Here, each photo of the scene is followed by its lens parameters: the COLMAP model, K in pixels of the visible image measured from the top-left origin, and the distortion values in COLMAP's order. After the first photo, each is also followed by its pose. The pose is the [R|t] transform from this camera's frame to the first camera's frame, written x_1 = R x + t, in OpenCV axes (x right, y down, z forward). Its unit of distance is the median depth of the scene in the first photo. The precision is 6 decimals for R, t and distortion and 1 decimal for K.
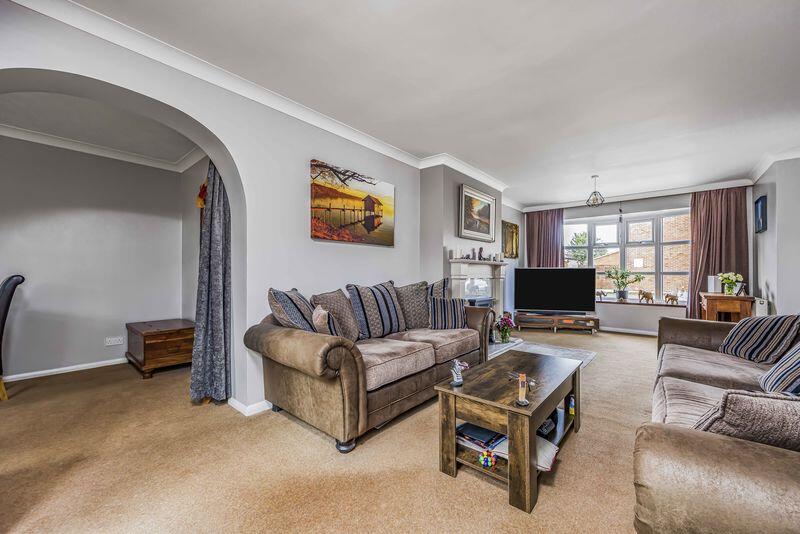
lens RADIAL K [[323.2, 0, 402.4], [0, 323.2, 274.9], [0, 0, 1]] dist [0.000585, 0.000249]
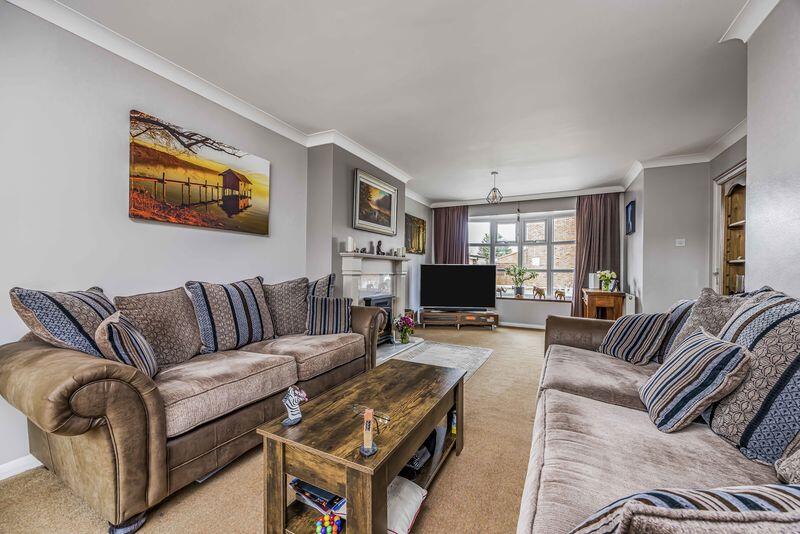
lens RADIAL K [[313.5, 0, 399.3], [0, 313.5, 273.3], [0, 0, 1]] dist [0.002546, 0.000326]
pose [[0.976808, 0.006271, 0.214024, 0.118951], [-0.007744, 0.999952, 0.006046, 0.001480], [-0.213975, -0.007563, 0.976810, 0.131099]]
